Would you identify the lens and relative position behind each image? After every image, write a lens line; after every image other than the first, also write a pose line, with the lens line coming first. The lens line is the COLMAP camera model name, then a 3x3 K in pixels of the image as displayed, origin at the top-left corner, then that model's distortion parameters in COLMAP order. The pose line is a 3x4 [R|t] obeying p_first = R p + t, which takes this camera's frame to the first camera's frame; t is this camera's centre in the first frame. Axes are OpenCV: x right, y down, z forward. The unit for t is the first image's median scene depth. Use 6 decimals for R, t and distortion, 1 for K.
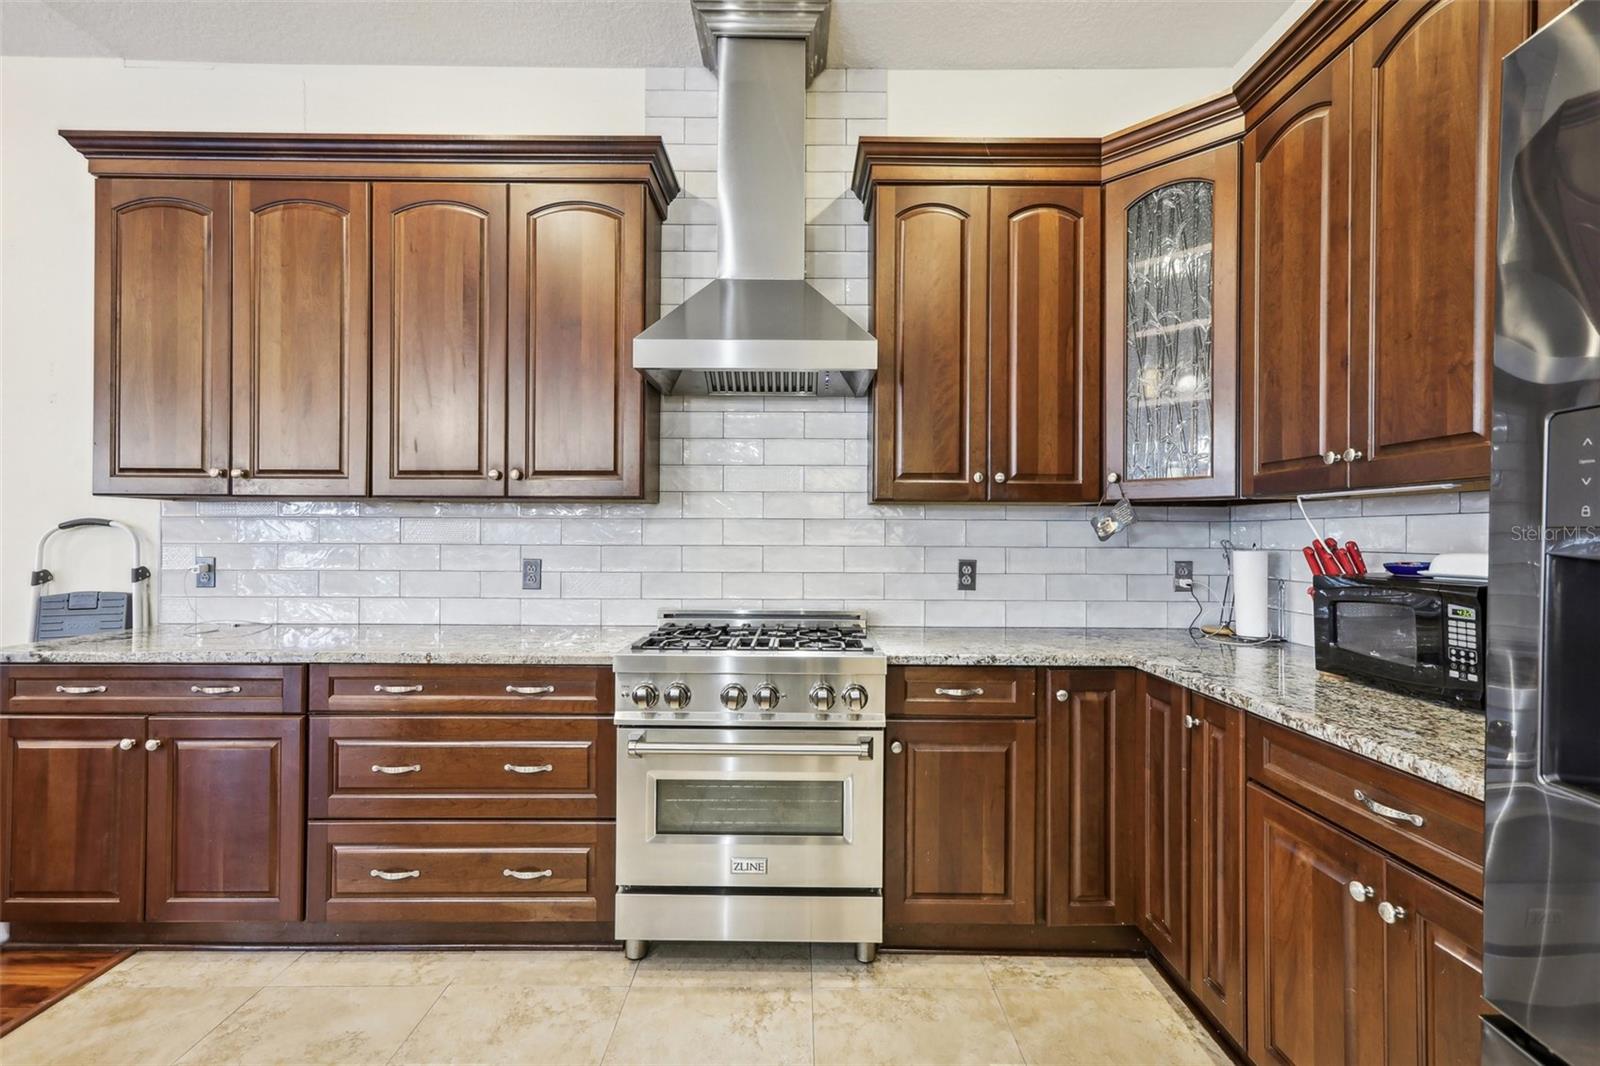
lens RADIAL K [[733.2, 0, 796.4], [0, 733.2, 531.8], [0, 0, 1]] dist [-0.005421, 0.012209]
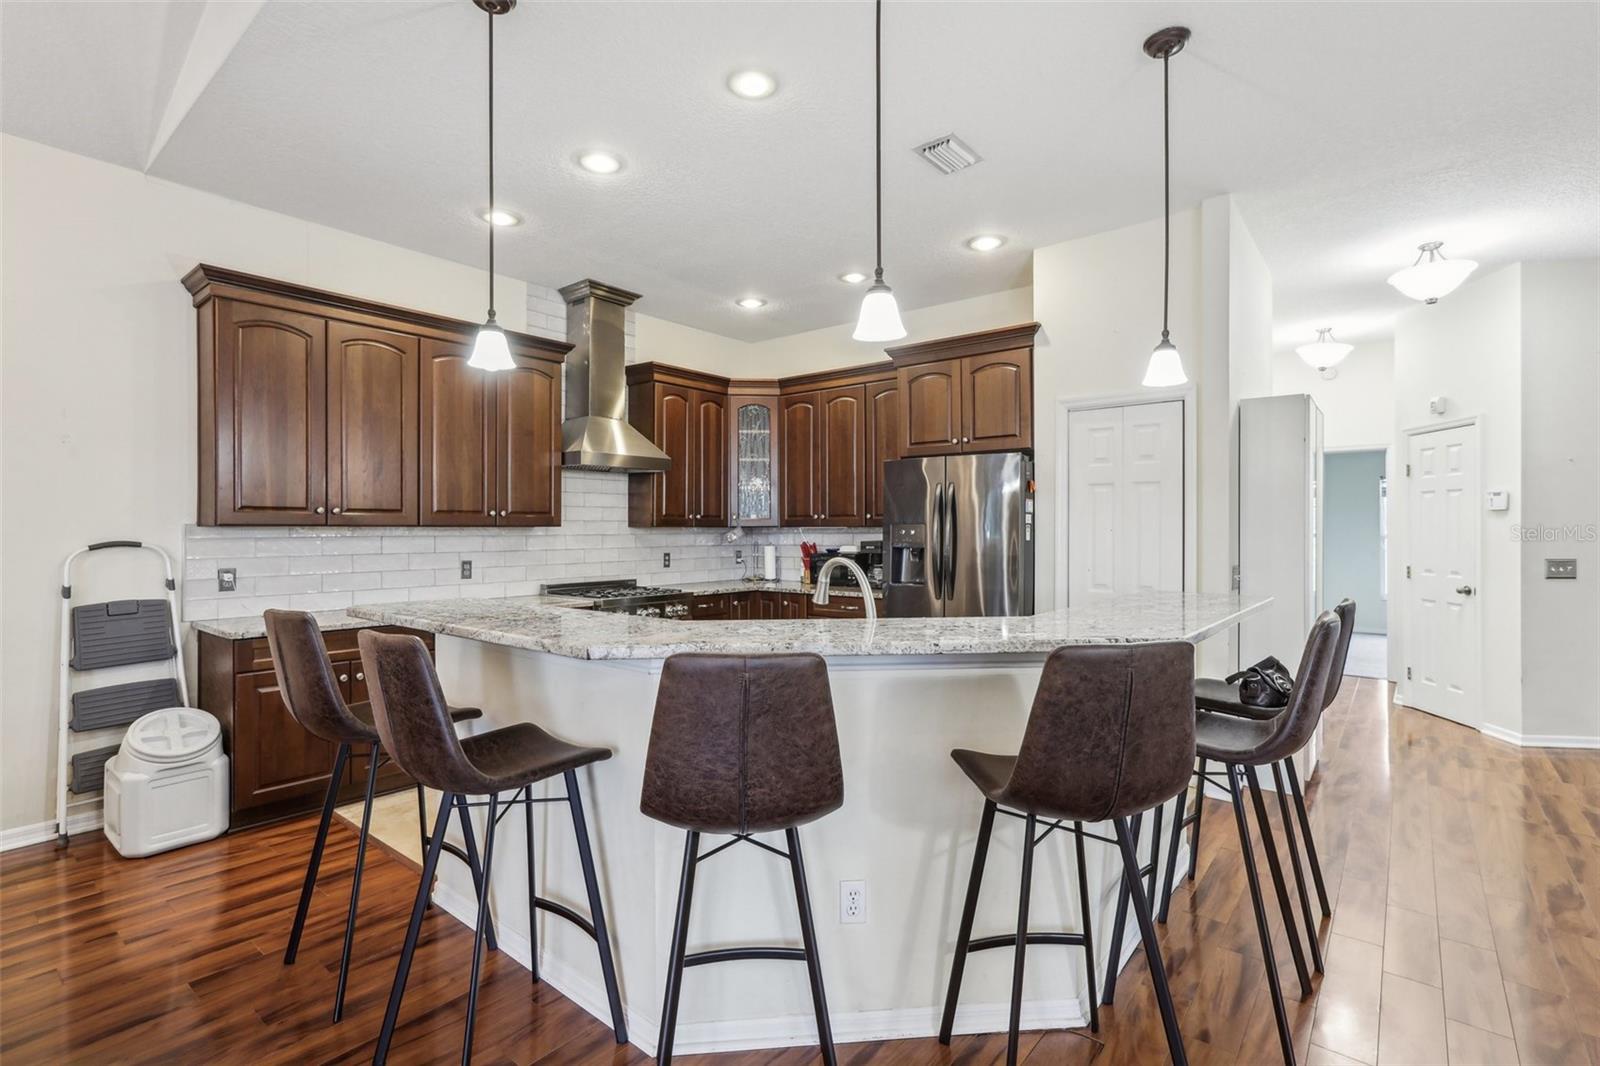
lens RADIAL K [[739.8, 0, 803.8], [0, 739.8, 523.5], [0, 0, 1]] dist [-0.004260, 0.011687]
pose [[0.632054, -0.000092, 0.774924, -1.333476], [0.001734, 0.999998, -0.001296, -0.049459], [-0.774922, 0.002163, 0.632053, -0.741156]]
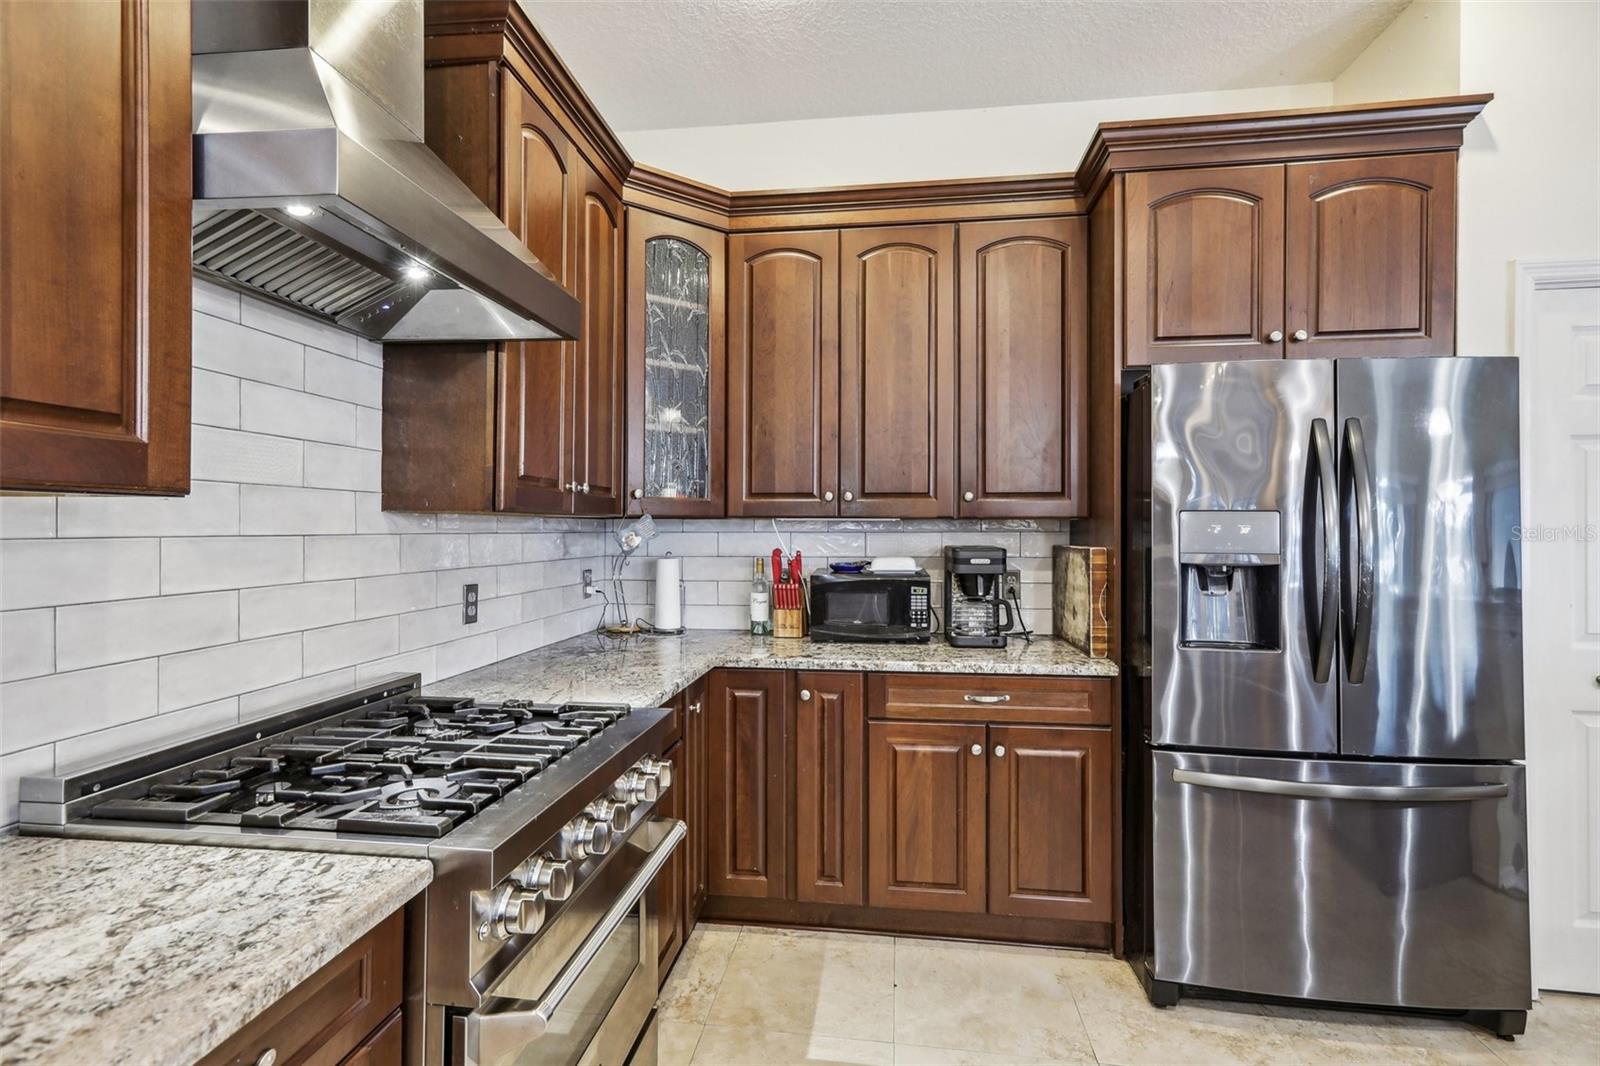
lens RADIAL K [[739.8, 0, 803.8], [0, 739.8, 523.5], [0, 0, 1]] dist [-0.004260, 0.011687]
pose [[0.138968, 0.001614, 0.990296, -0.569955], [-0.006444, 0.999979, -0.000726, -0.032201], [-0.990276, -0.006281, 0.138976, 0.617129]]
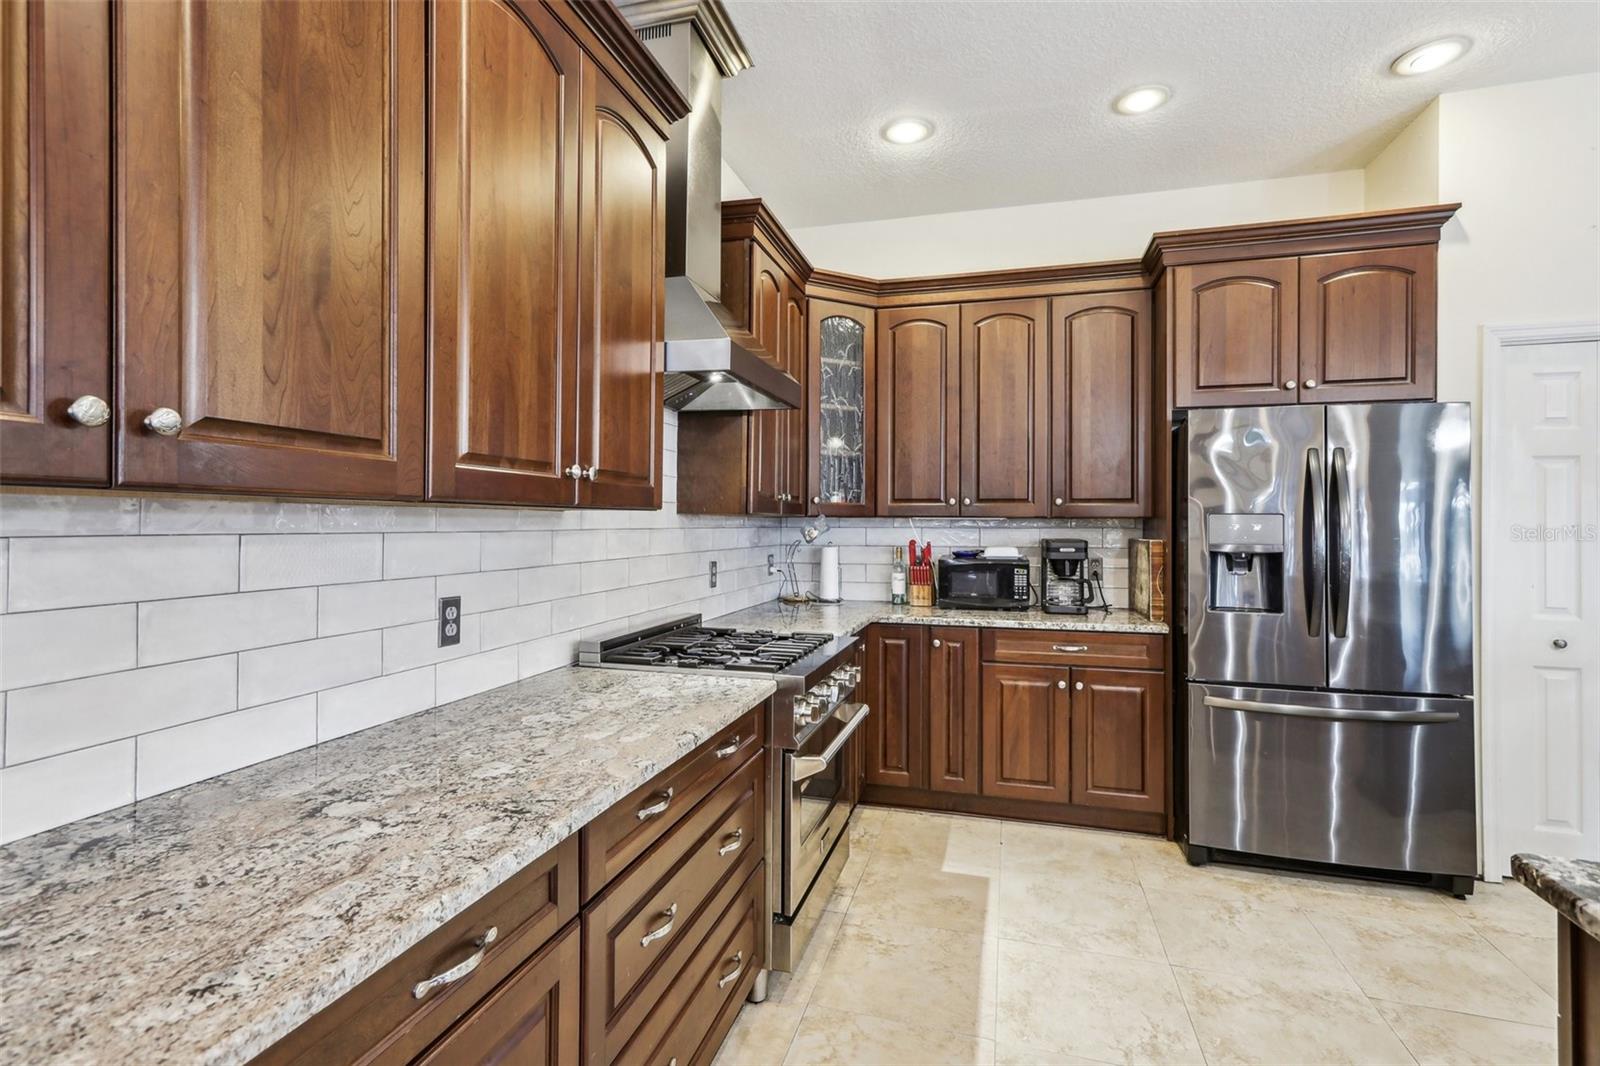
lens RADIAL K [[739.1, 0, 801.2], [0, 739.1, 514.7], [0, 0, 1]] dist [-0.003624, 0.011285]
pose [[0.284549, 0.006941, 0.958636, -0.999656], [-0.008385, 0.999954, -0.004751, -0.037371], [-0.958625, -0.006686, 0.284594, 0.600750]]
